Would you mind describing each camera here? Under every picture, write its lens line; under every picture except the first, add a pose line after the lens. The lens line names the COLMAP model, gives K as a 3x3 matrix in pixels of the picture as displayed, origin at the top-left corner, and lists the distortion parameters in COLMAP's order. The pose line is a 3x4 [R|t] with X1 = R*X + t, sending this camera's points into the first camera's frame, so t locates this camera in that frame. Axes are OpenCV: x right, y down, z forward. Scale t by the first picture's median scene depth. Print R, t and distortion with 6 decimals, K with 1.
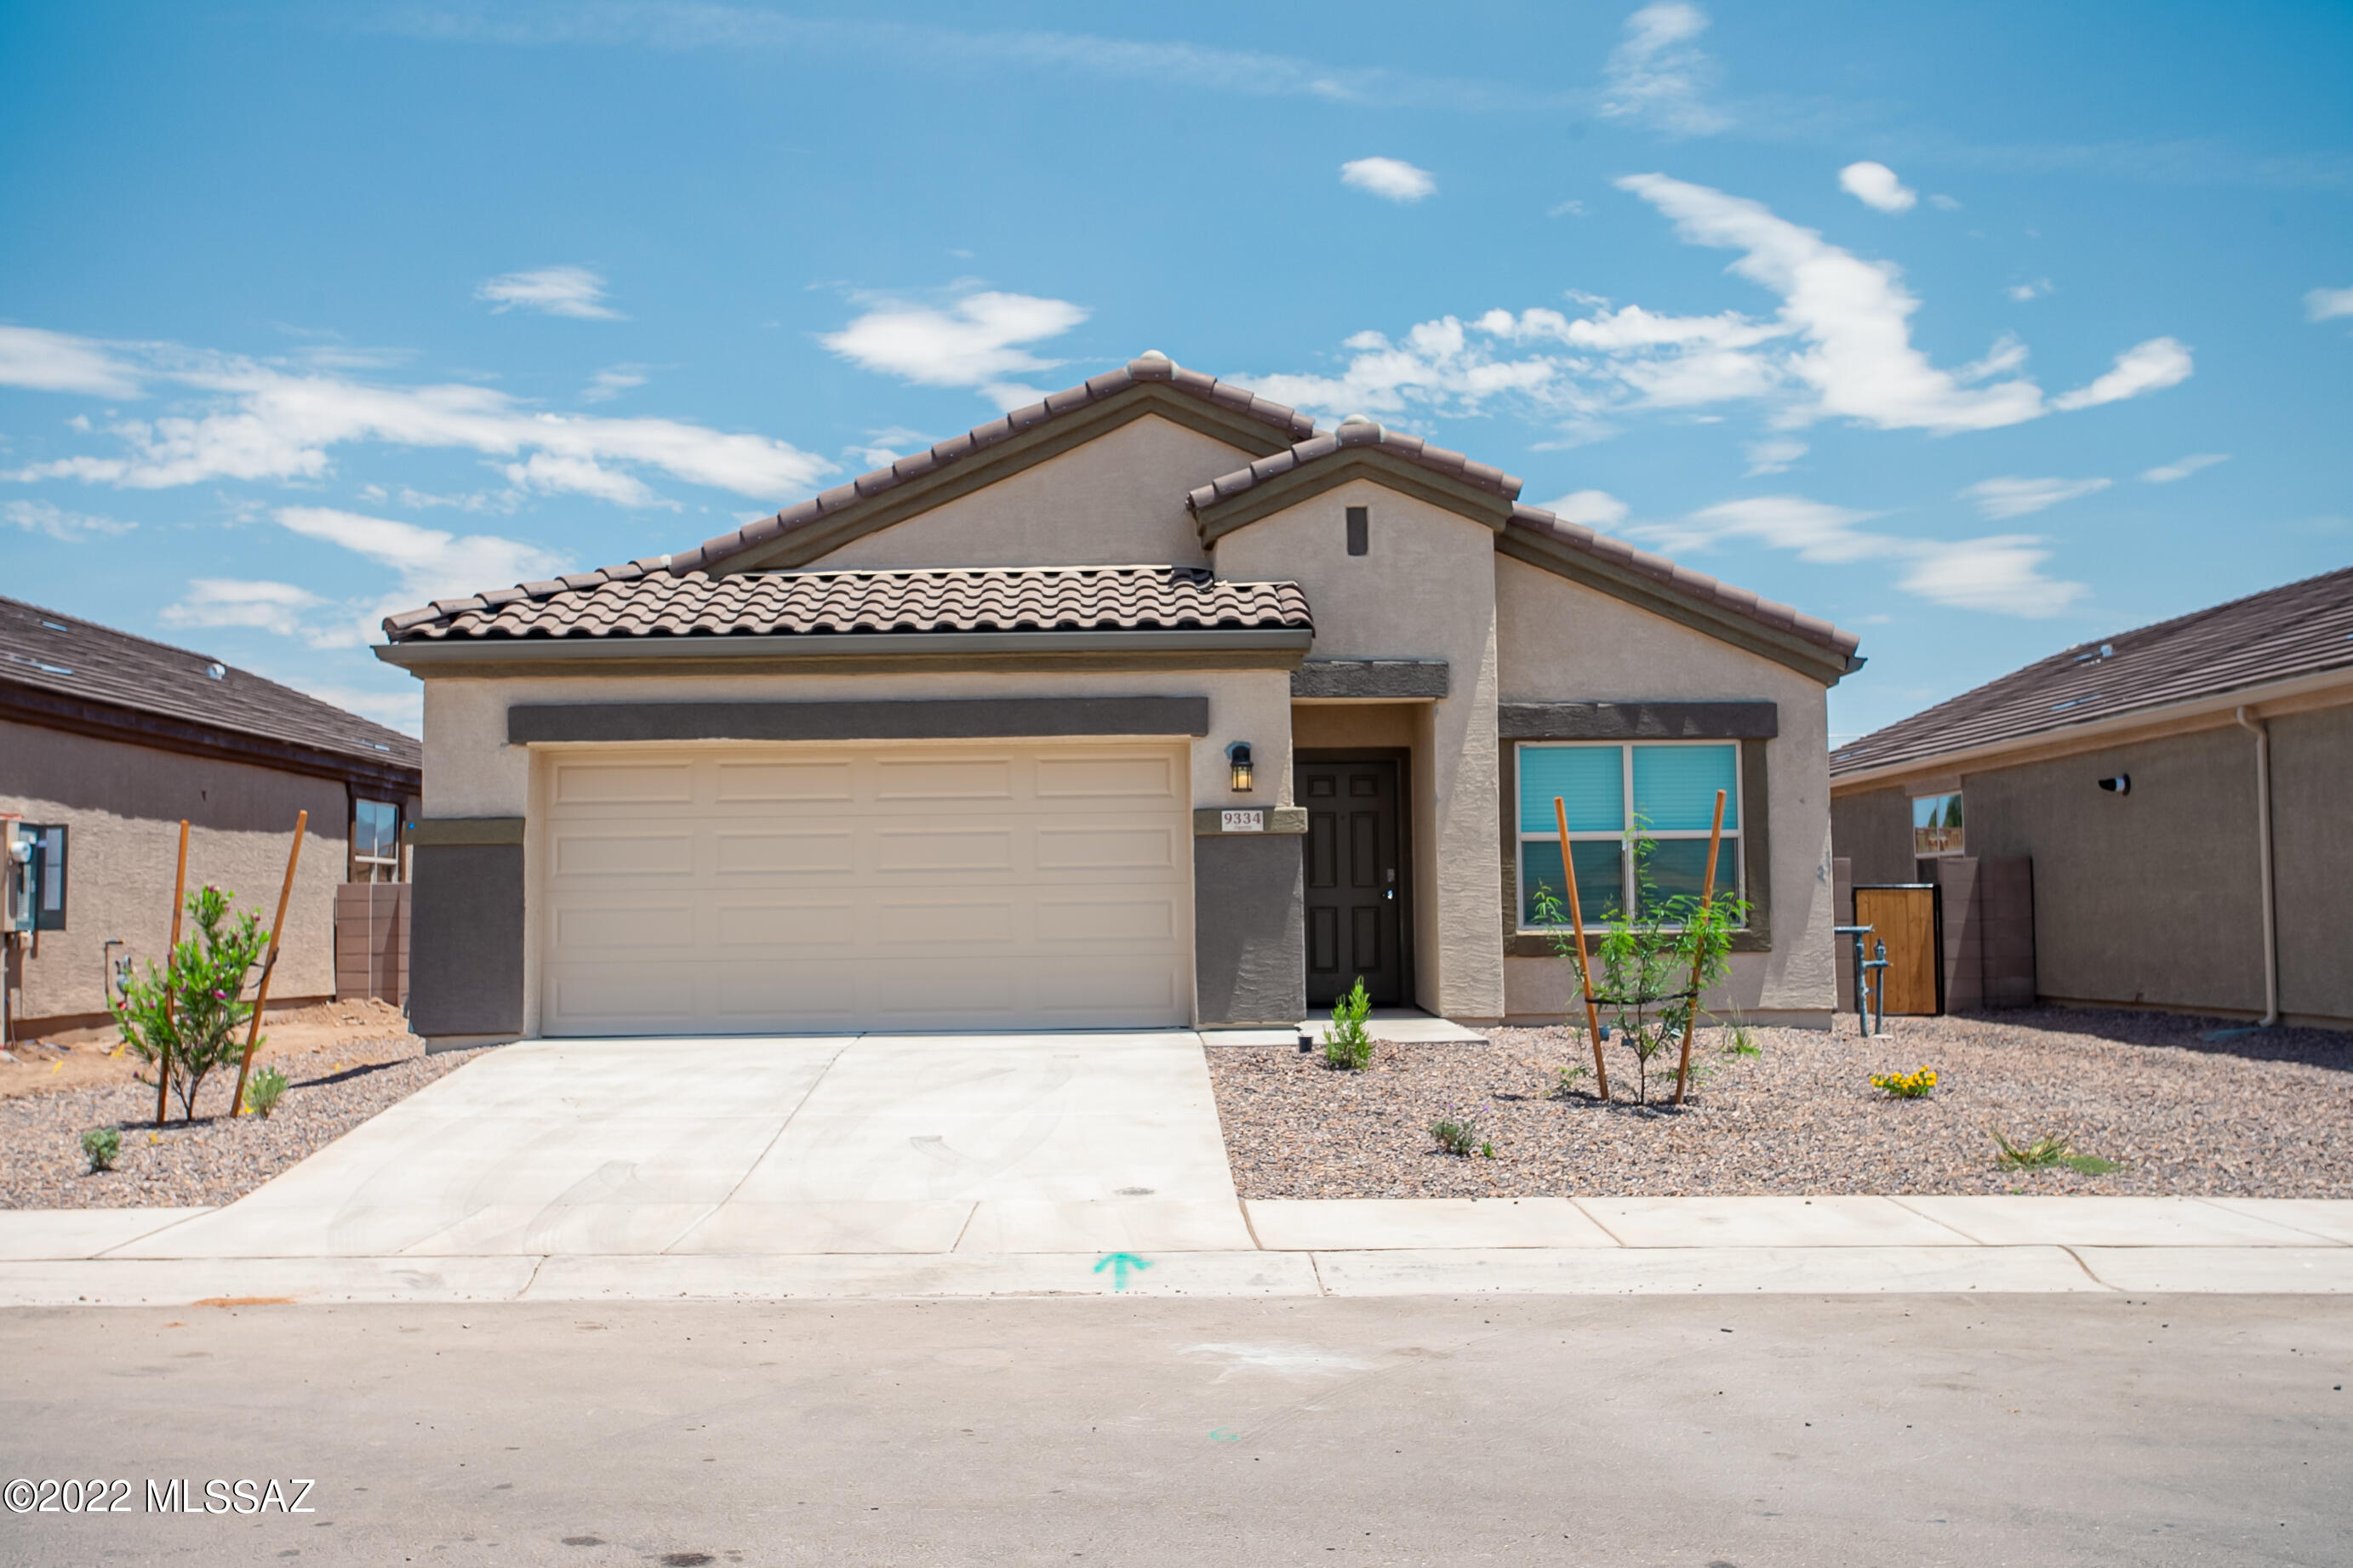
lens RADIAL K [[2524.0, 0, 1143.4], [0, 2524.0, 792.7], [0, 0, 1]] dist [0.001655, 0.171402]
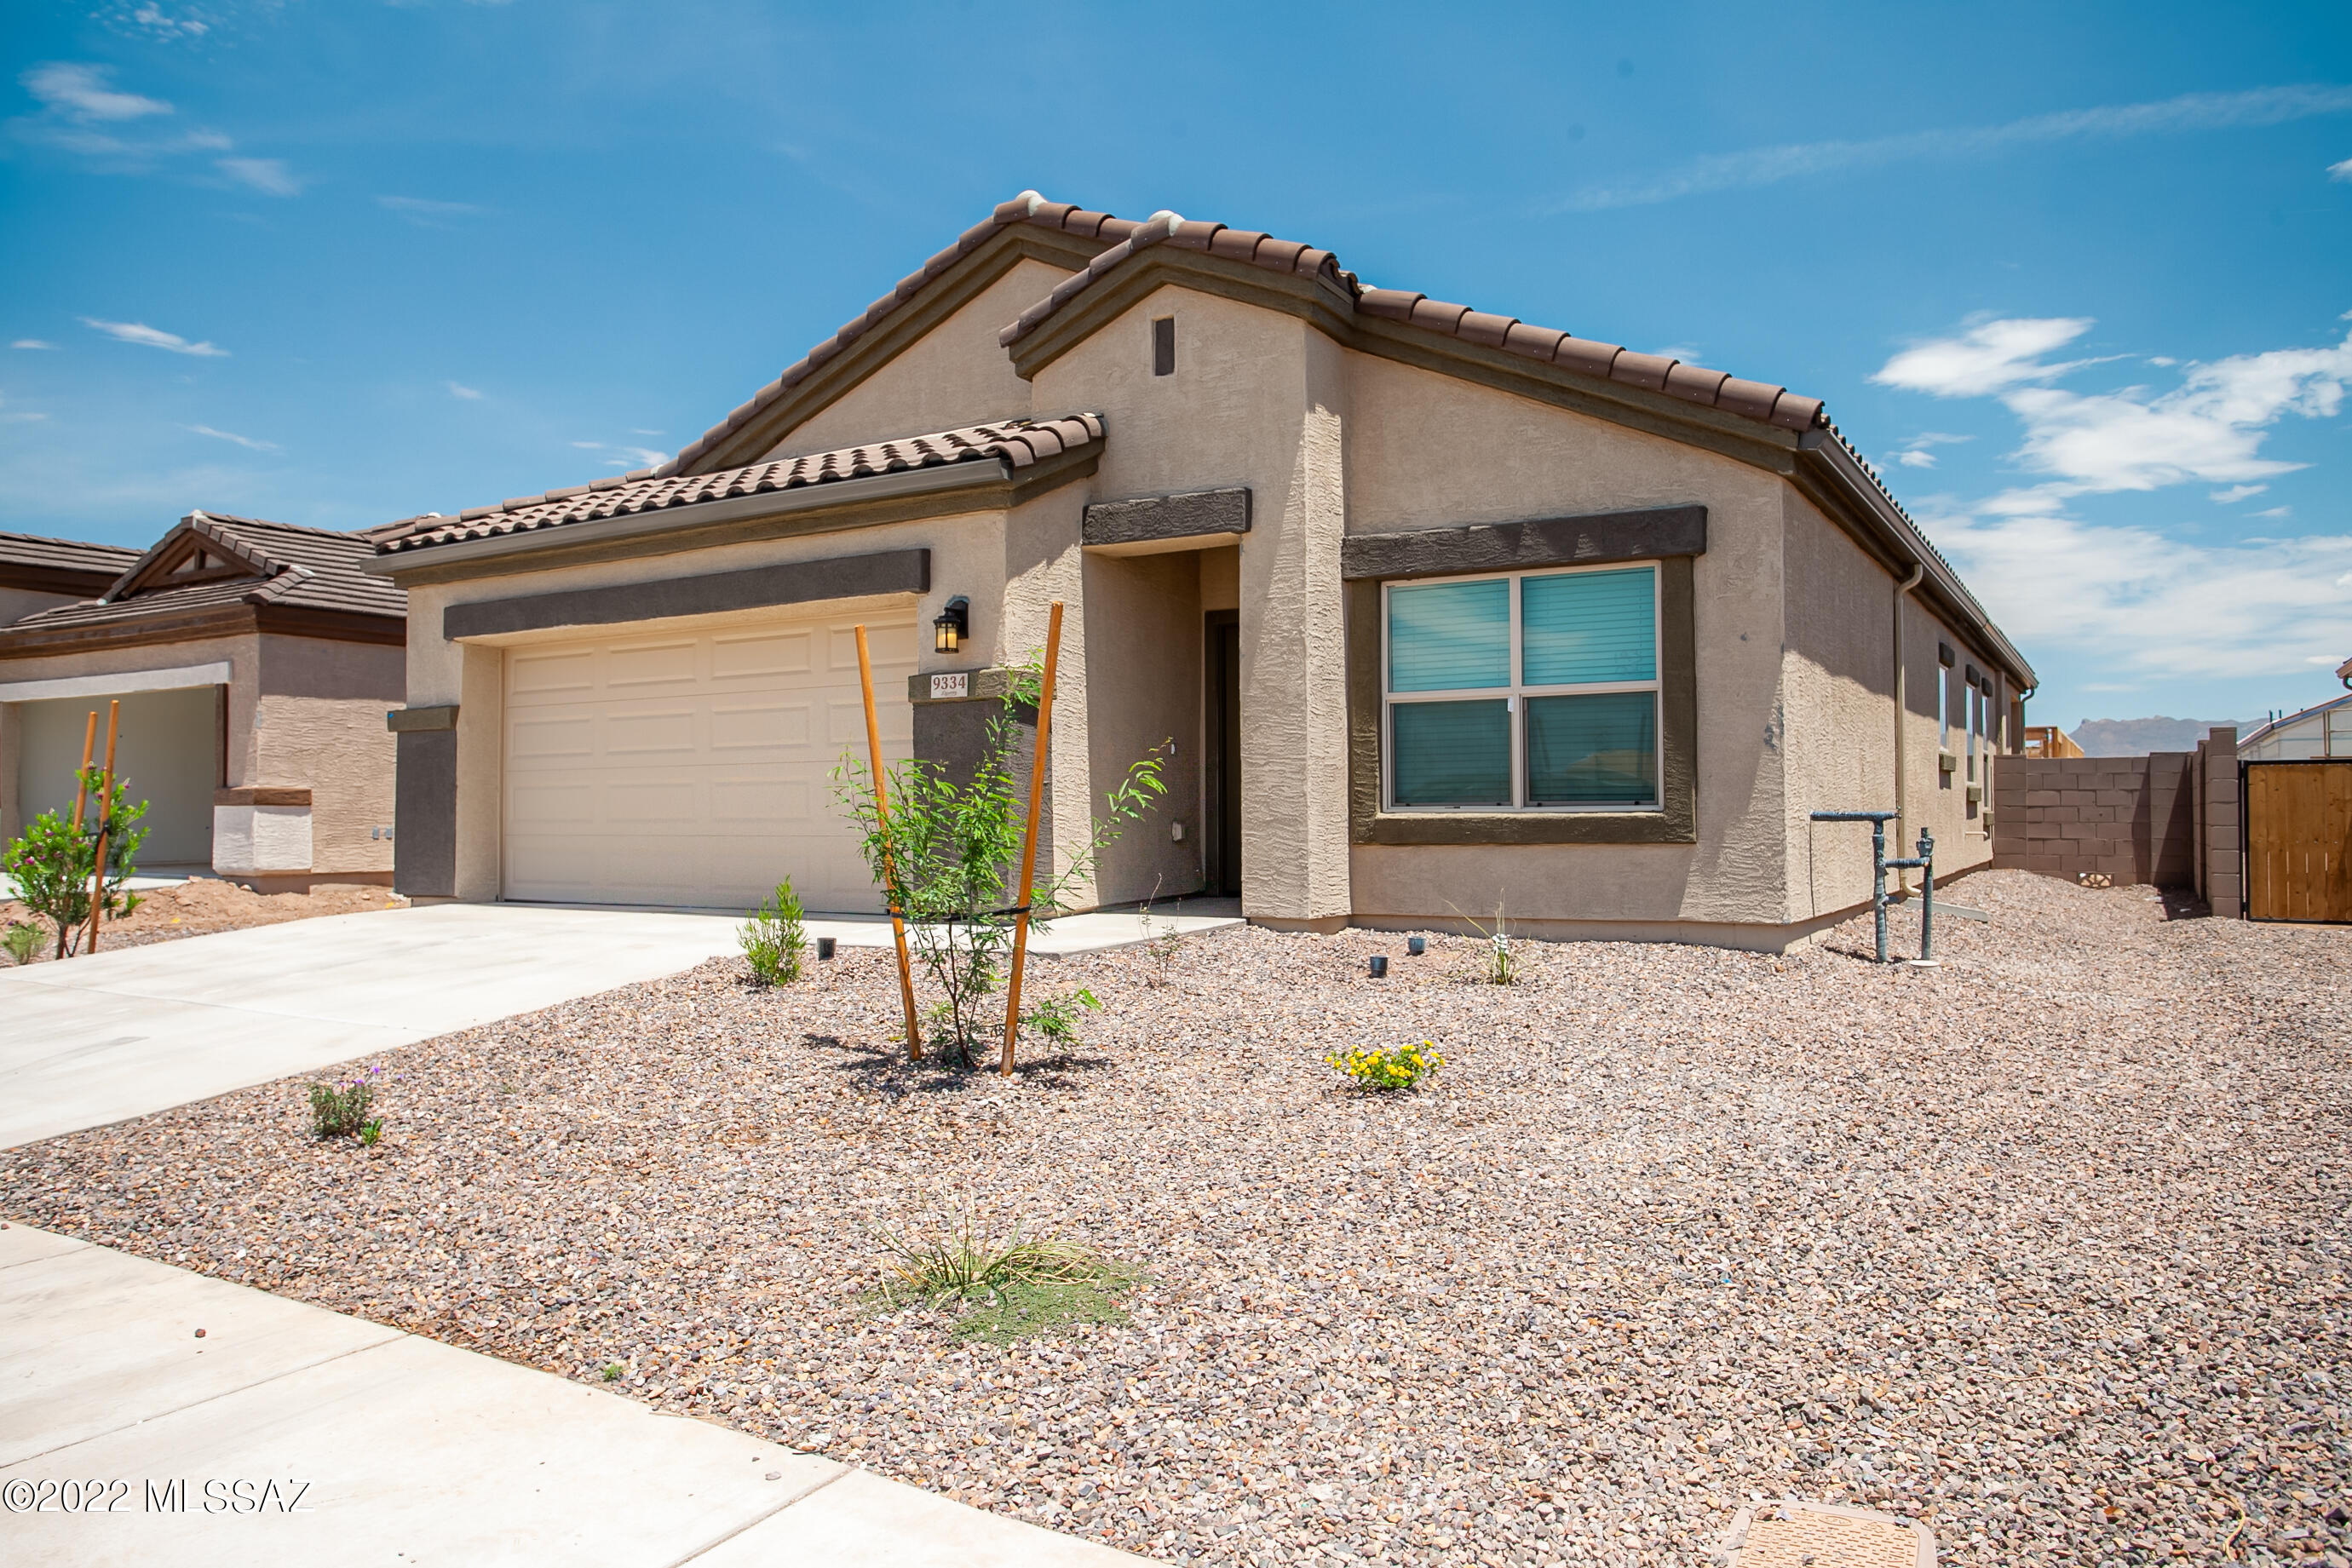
lens RADIAL K [[1647.5, 0, 1176.0], [0, 1647.5, 784.0], [0, 0, 1]] dist [-0.041012, -0.000036]
pose [[0.839459, -0.002013, -0.543419, 0.380947], [0.024194, 0.999140, 0.033673, 0.025535], [0.542884, -0.041414, 0.838786, 0.514471]]
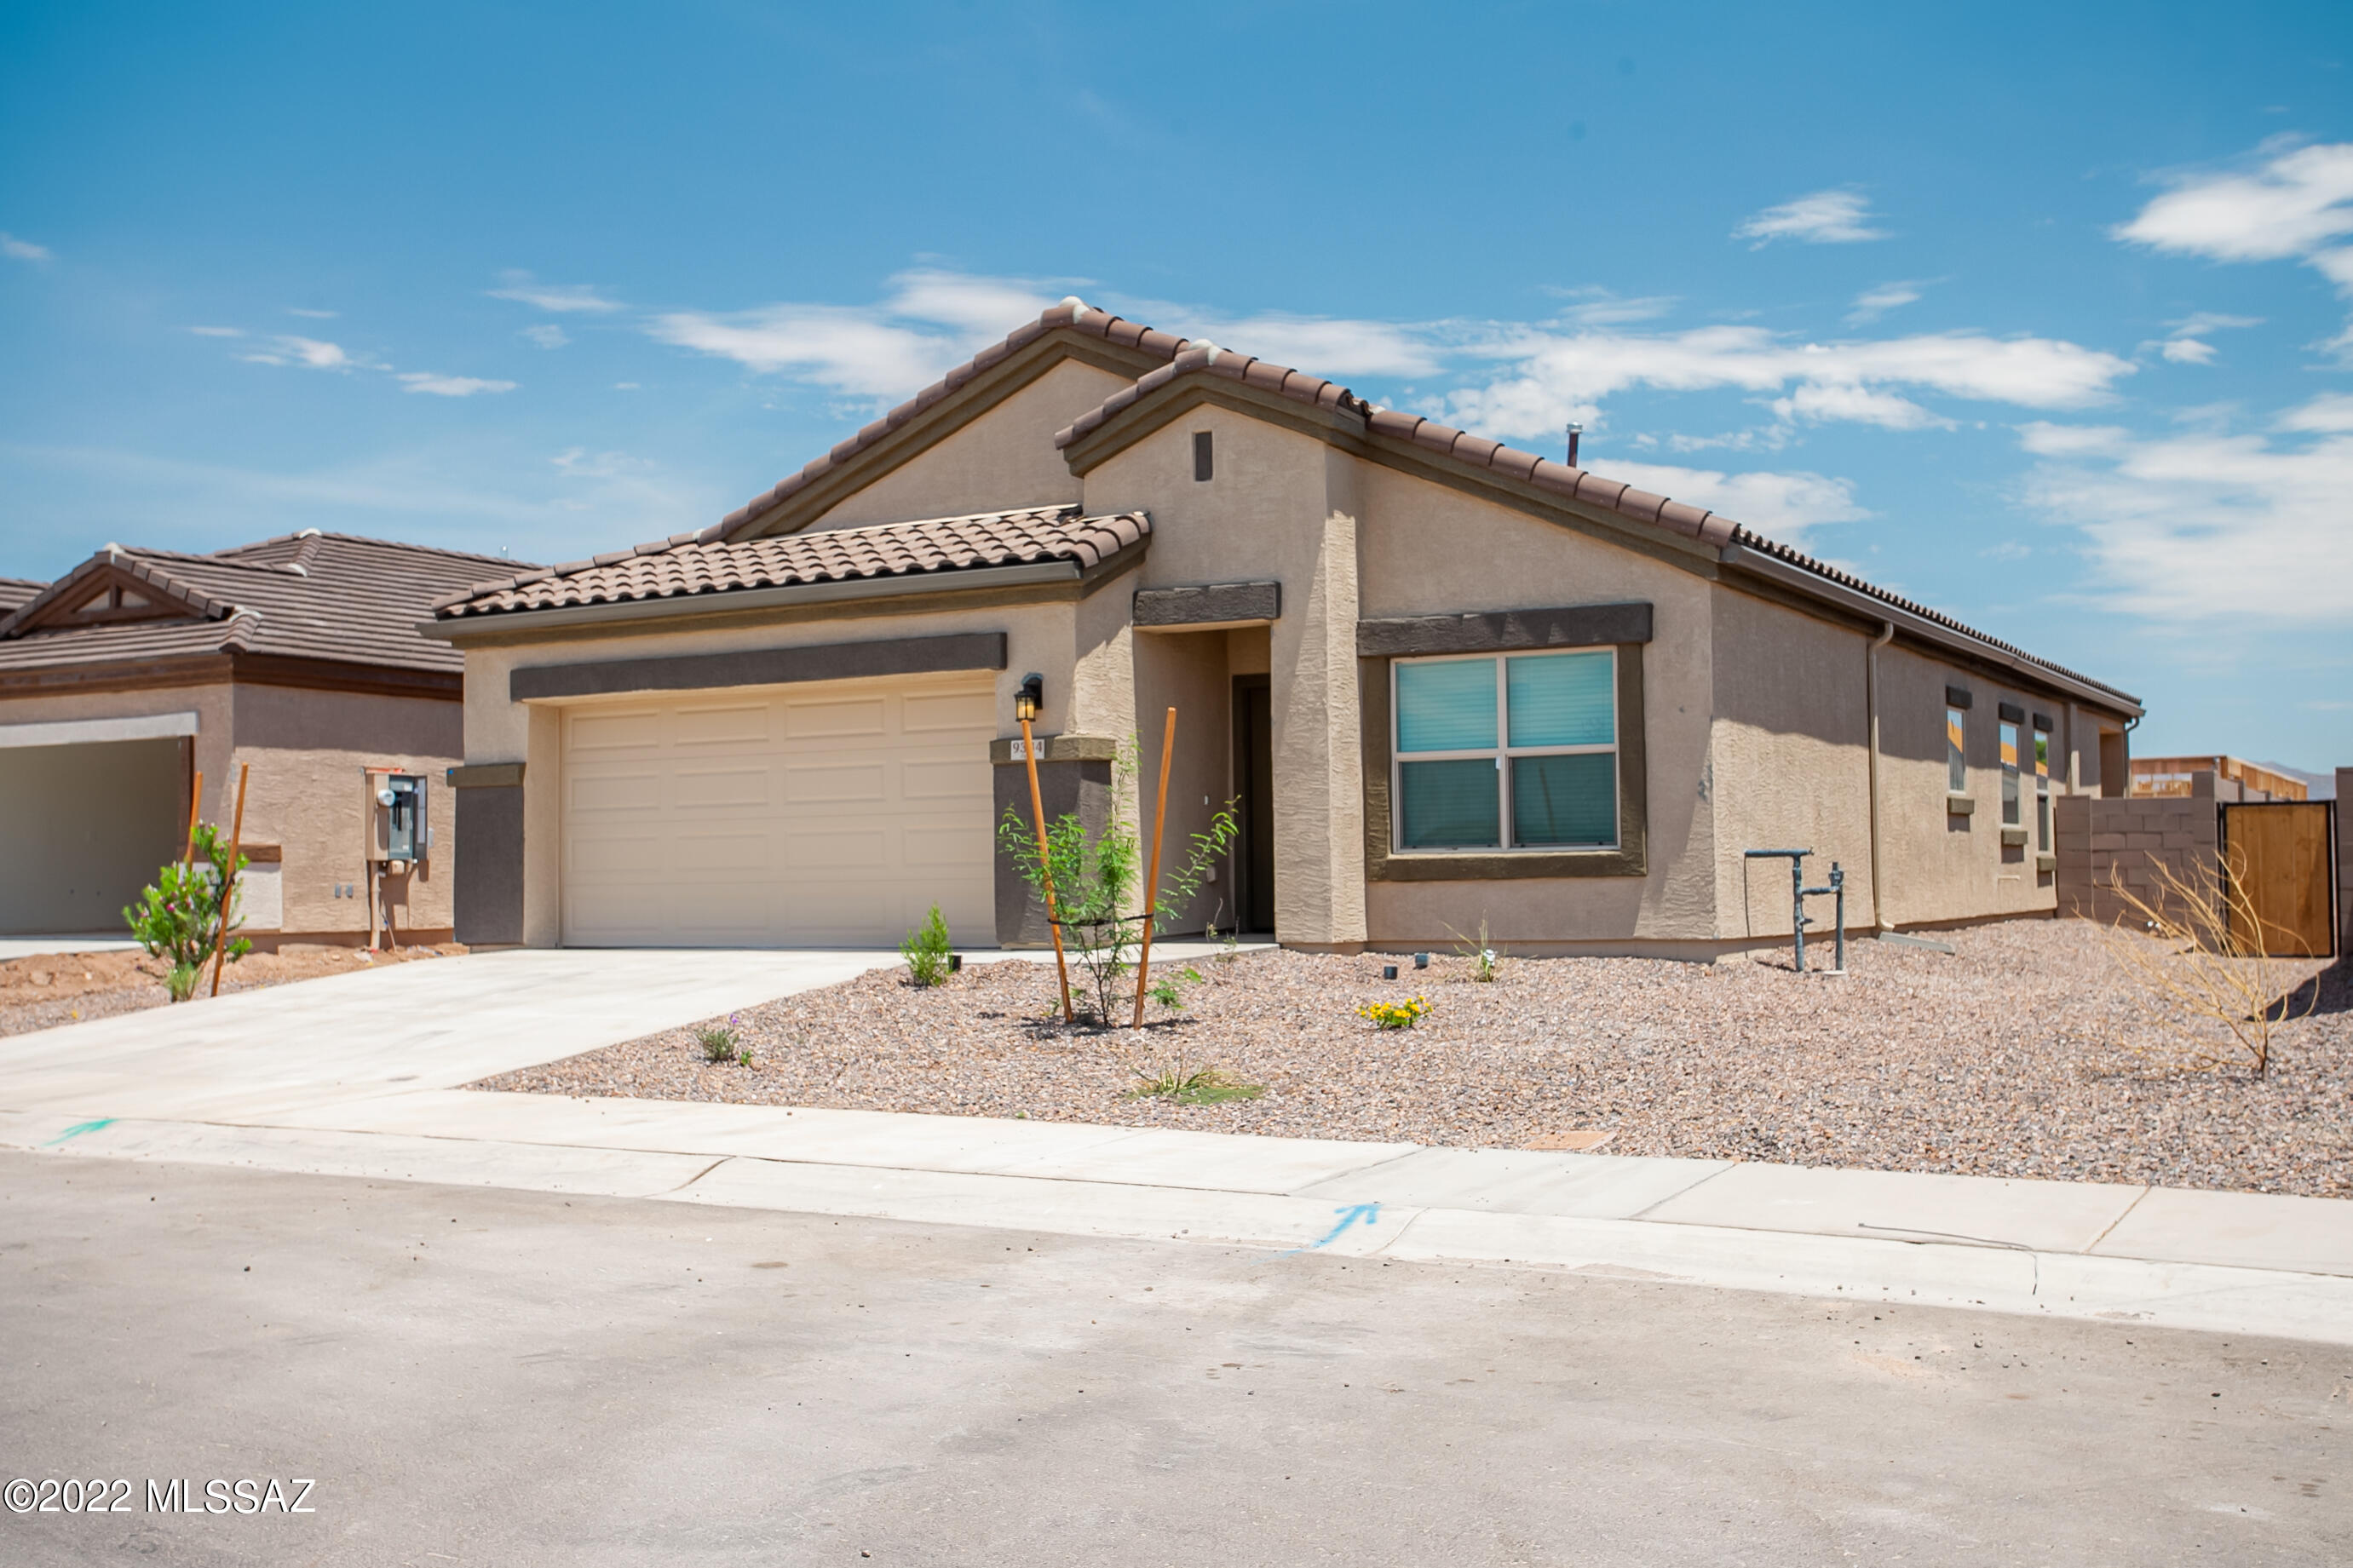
lens RADIAL K [[2524.0, 0, 1143.4], [0, 2524.0, 792.7], [0, 0, 1]] dist [0.001655, 0.171402]
pose [[0.851705, -0.017369, -0.523733, 0.571218], [0.030634, 0.999392, 0.016675, 0.011946], [0.523125, -0.030246, 0.851719, 0.127776]]
